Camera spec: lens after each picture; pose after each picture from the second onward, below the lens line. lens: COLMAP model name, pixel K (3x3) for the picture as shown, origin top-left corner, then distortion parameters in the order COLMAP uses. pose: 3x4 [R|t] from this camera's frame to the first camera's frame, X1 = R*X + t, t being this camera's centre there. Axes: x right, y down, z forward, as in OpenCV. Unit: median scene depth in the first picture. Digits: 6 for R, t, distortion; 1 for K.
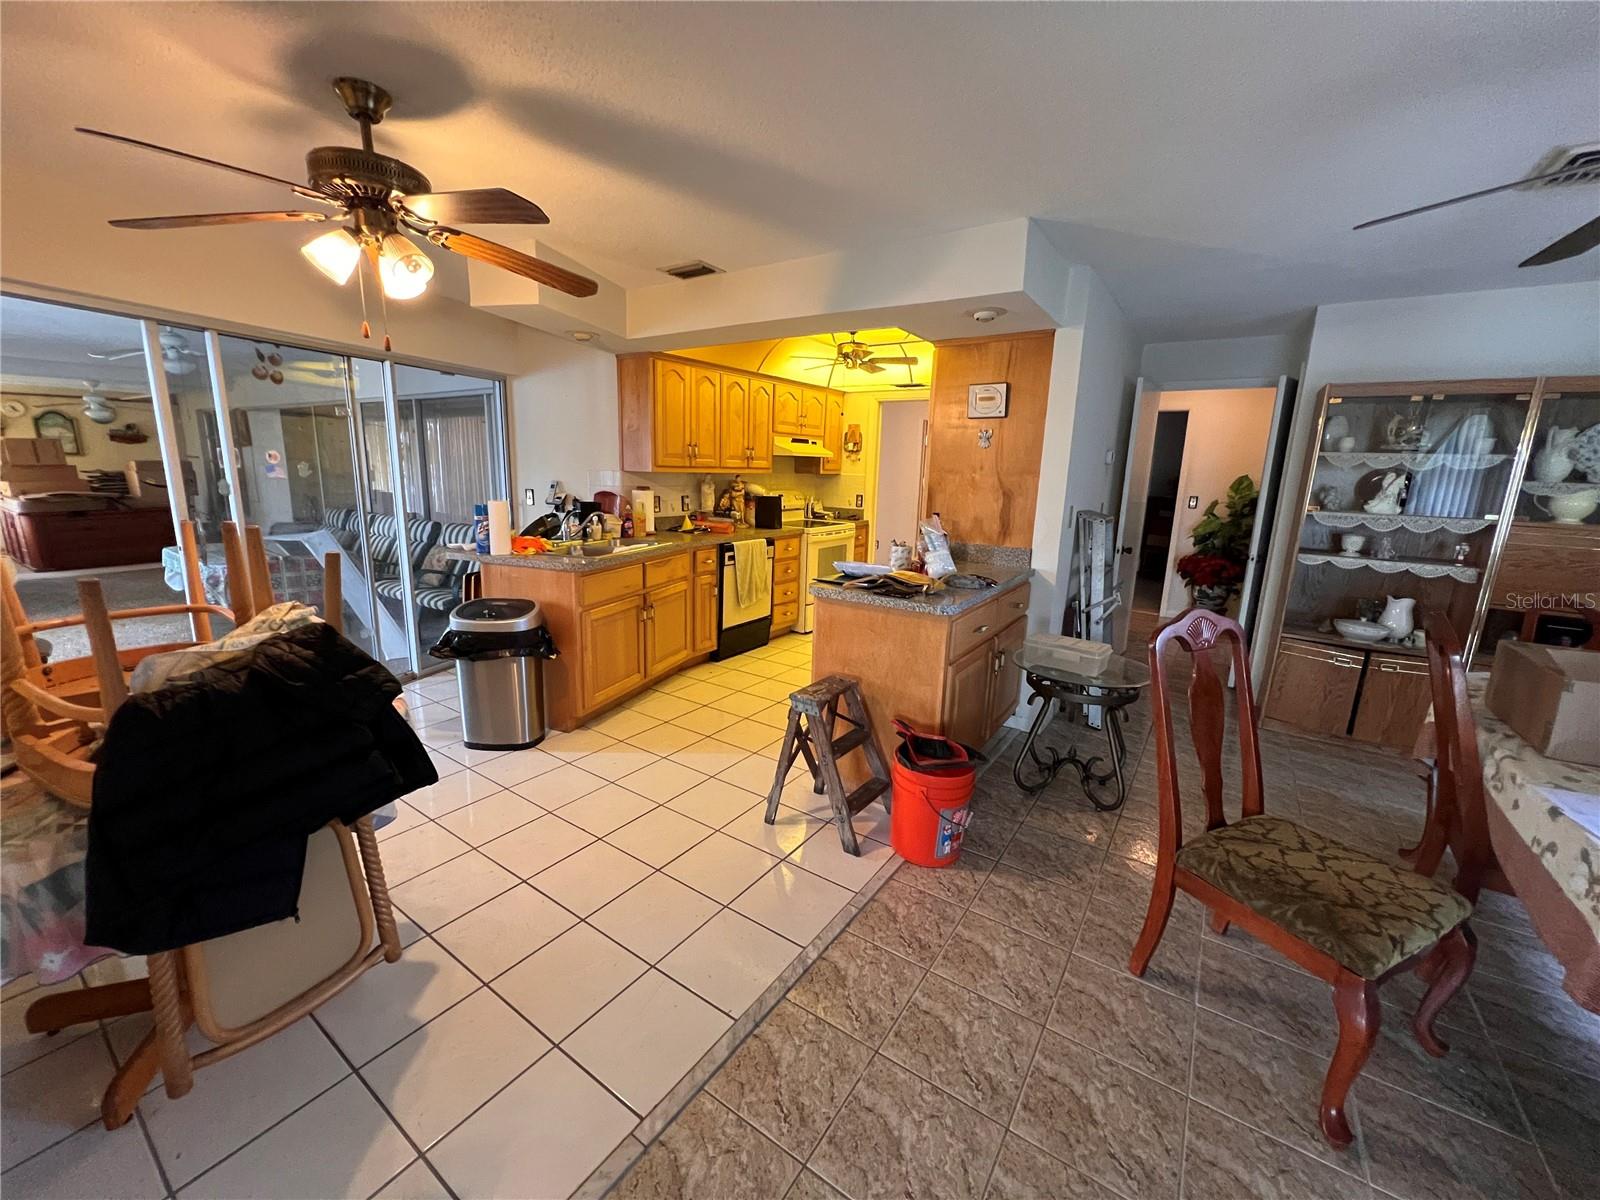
lens RADIAL K [[636.8, 0, 797.9], [0, 636.8, 597.8], [0, 0, 1]] dist [-0.001221, -0.000355]
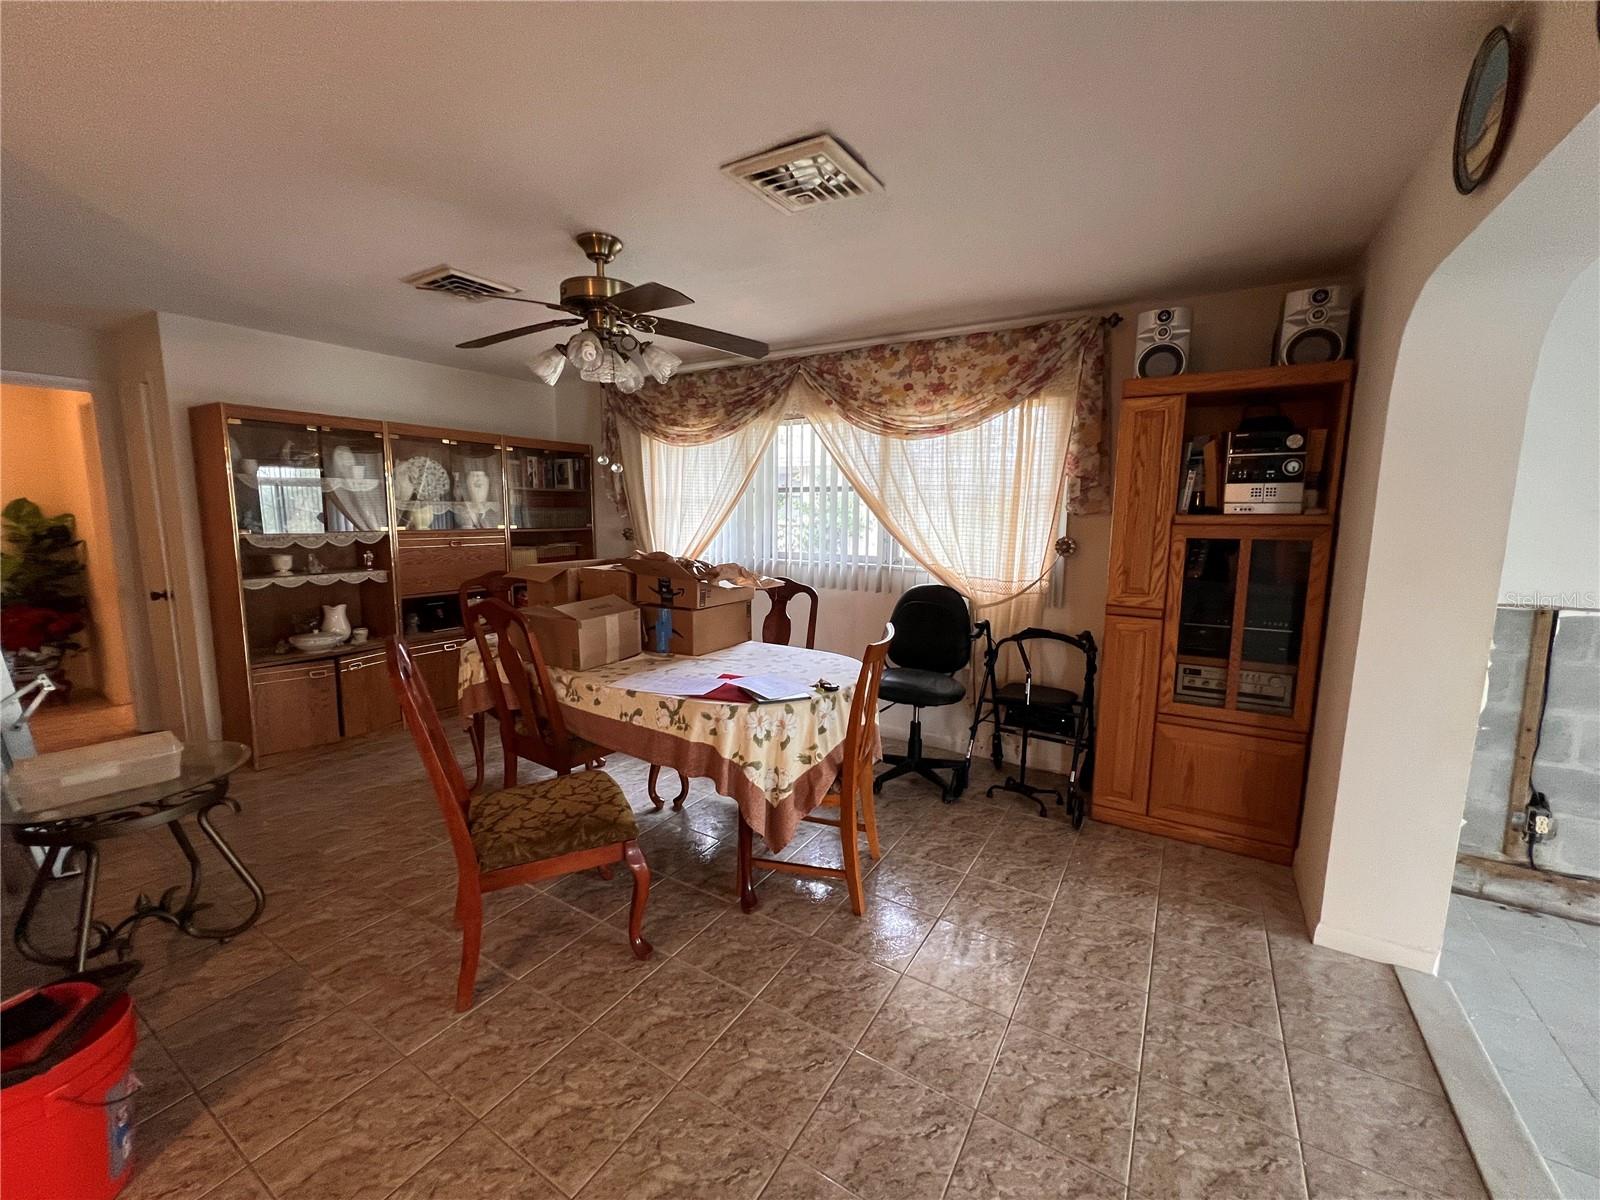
lens RADIAL K [[636.8, 0, 797.9], [0, 636.8, 597.8], [0, 0, 1]] dist [-0.001221, -0.000355]
pose [[-0.041675, -0.167683, 0.984960, -0.216096], [0.196119, 0.965265, 0.172628, -0.053535], [-0.979694, 0.200363, -0.007341, 0.239999]]
